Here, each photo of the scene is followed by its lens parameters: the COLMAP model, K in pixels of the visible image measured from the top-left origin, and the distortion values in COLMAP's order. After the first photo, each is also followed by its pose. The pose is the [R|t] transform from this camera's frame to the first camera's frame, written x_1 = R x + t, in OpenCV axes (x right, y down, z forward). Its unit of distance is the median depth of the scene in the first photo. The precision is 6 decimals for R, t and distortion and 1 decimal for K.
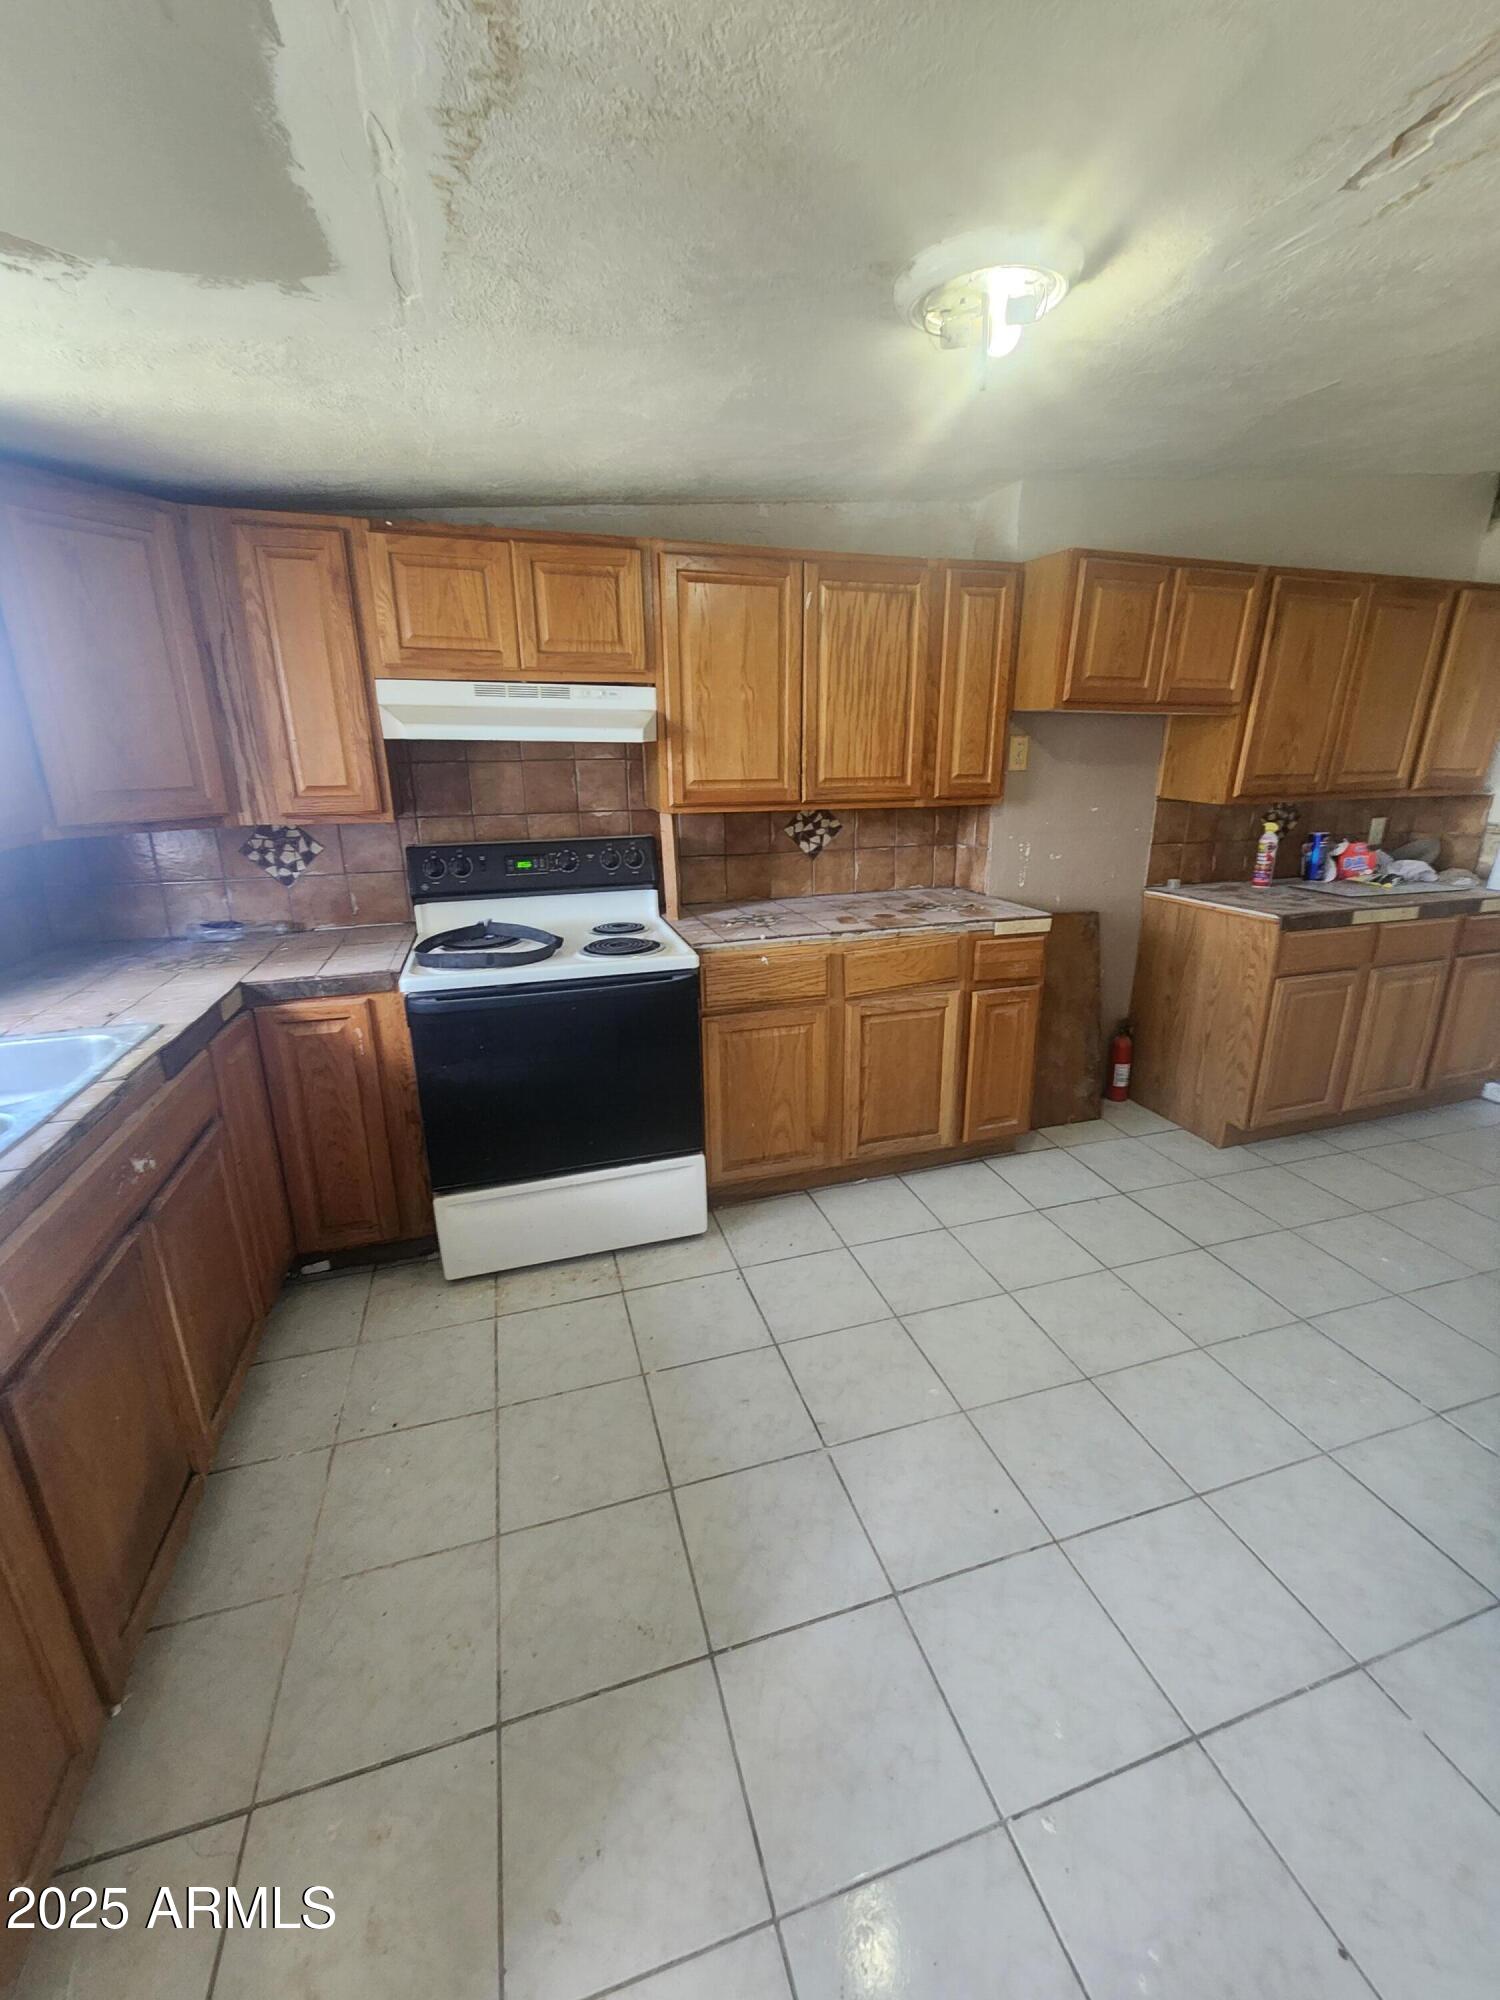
lens RADIAL K [[825.2, 0, 750.0], [0, 825.2, 1000.0], [0, 0, 1]] dist [0.000210, -0.000060]
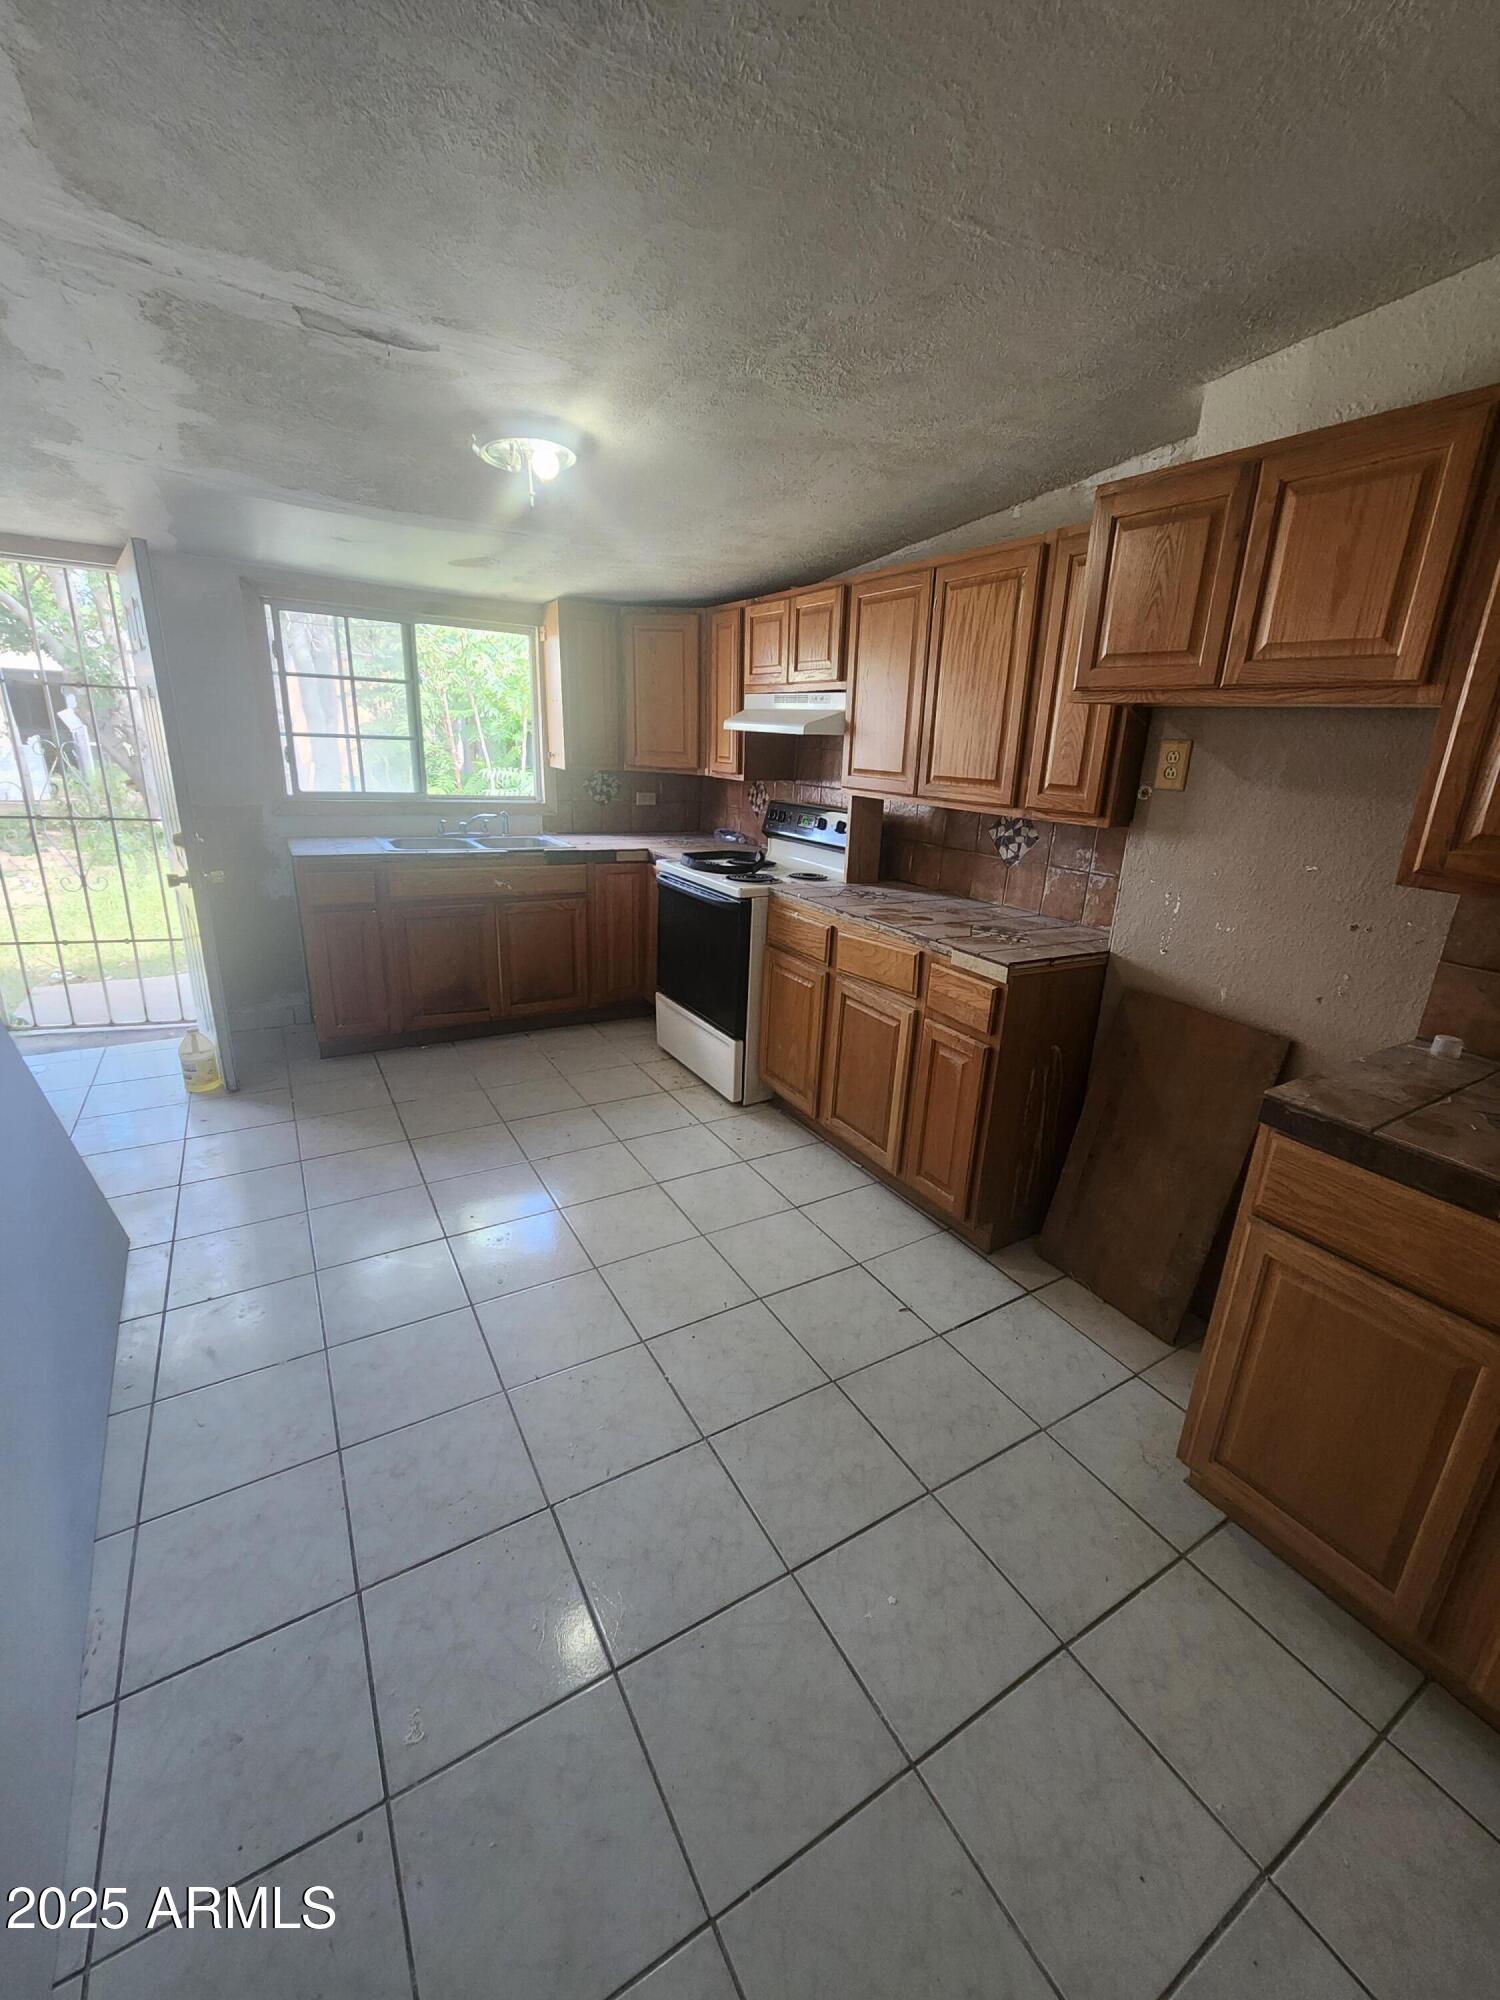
lens RADIAL K [[811.4, 0, 767.1], [0, 811.4, 992.0], [0, 0, 1]] dist [-0.000122, -0.000184]
pose [[0.241236, 0.304525, -0.921450, 1.025886], [-0.330072, 0.918632, 0.217180, -0.169426], [0.912610, 0.251753, 0.322123, 0.546803]]
